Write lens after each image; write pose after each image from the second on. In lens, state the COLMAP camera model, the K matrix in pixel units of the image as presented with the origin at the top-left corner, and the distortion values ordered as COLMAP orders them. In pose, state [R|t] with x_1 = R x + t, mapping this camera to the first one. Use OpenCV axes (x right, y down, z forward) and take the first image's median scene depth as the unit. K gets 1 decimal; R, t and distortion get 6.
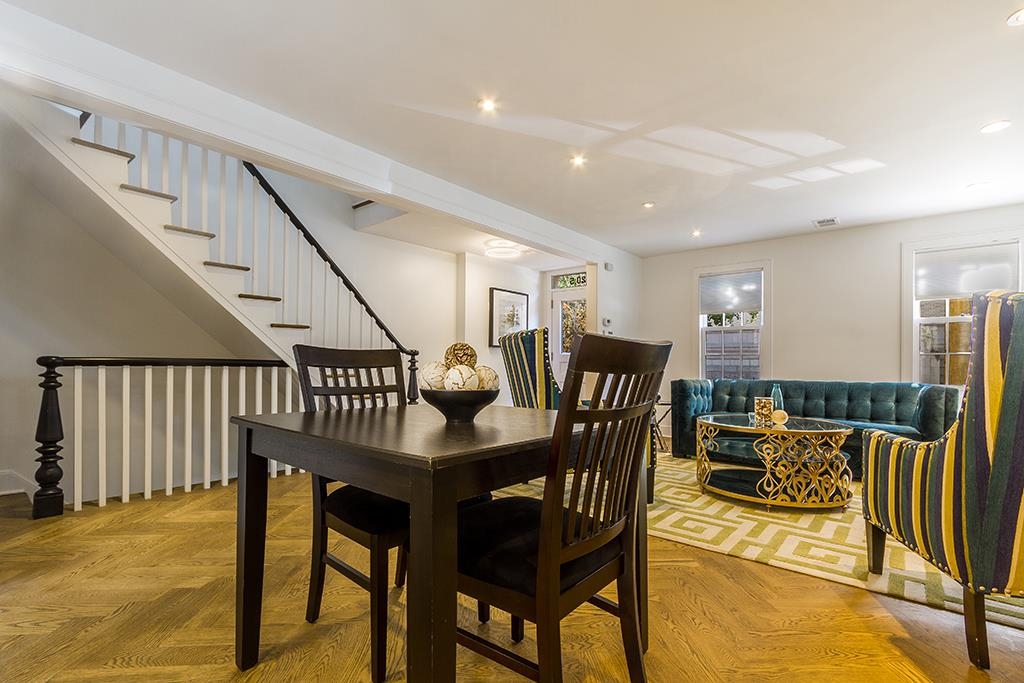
lens RADIAL K [[469.4, 0, 515.3], [0, 469.4, 371.3], [0, 0, 1]] dist [-0.000331, 0.000115]
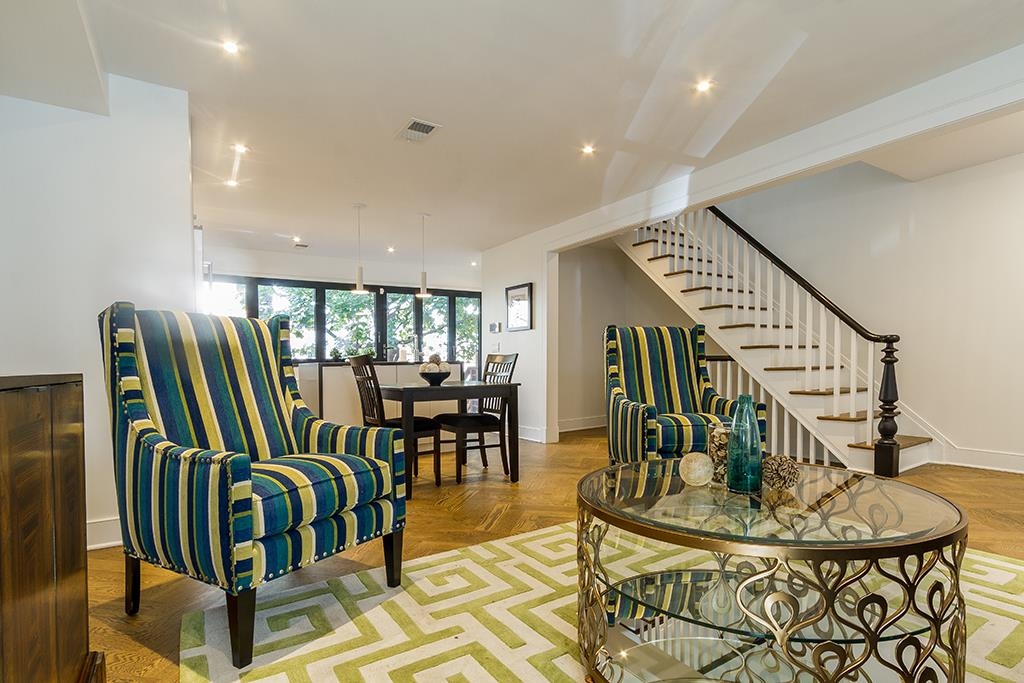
lens RADIAL K [[511.3, 0, 513.3], [0, 511.3, 360.2], [0, 0, 1]] dist [-0.000418, -0.000089]
pose [[-0.284131, -0.007909, -0.958753, 0.961602], [0.002592, 0.999956, -0.009018, -0.000038], [0.958782, -0.005047, -0.284098, 0.873890]]
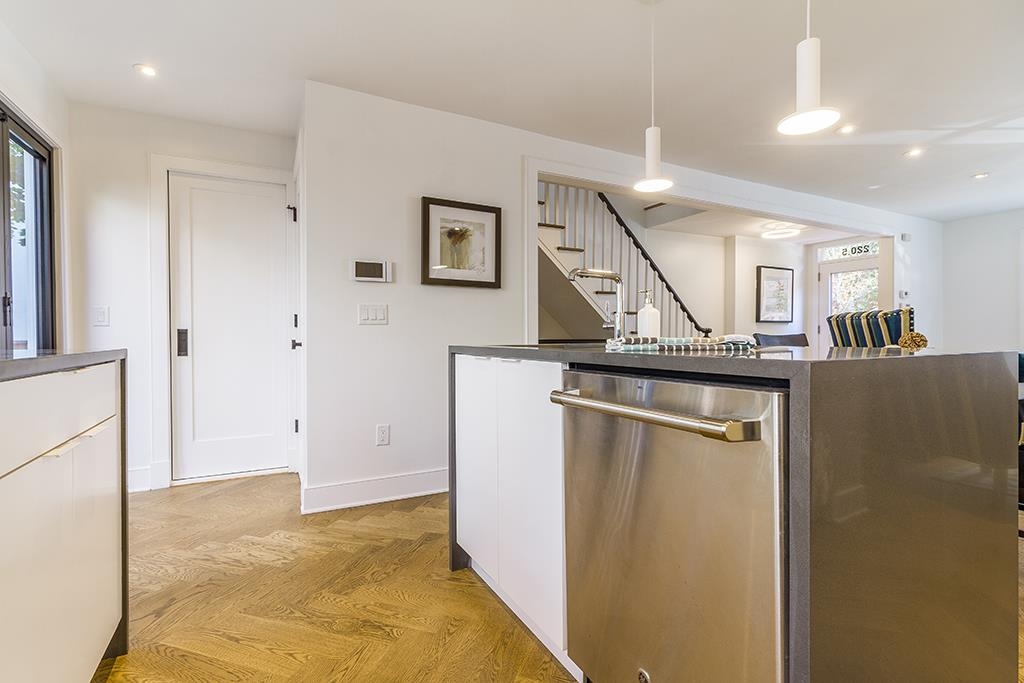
lens RADIAL K [[475.2, 0, 512.0], [0, 475.2, 341.5], [0, 0, 1]] dist [-0.000649, 0.000149]
pose [[0.927913, -0.018716, -0.372328, -0.302524], [0.015558, 0.999813, -0.011485, -0.008907], [0.372473, 0.004864, 0.928030, -0.345453]]
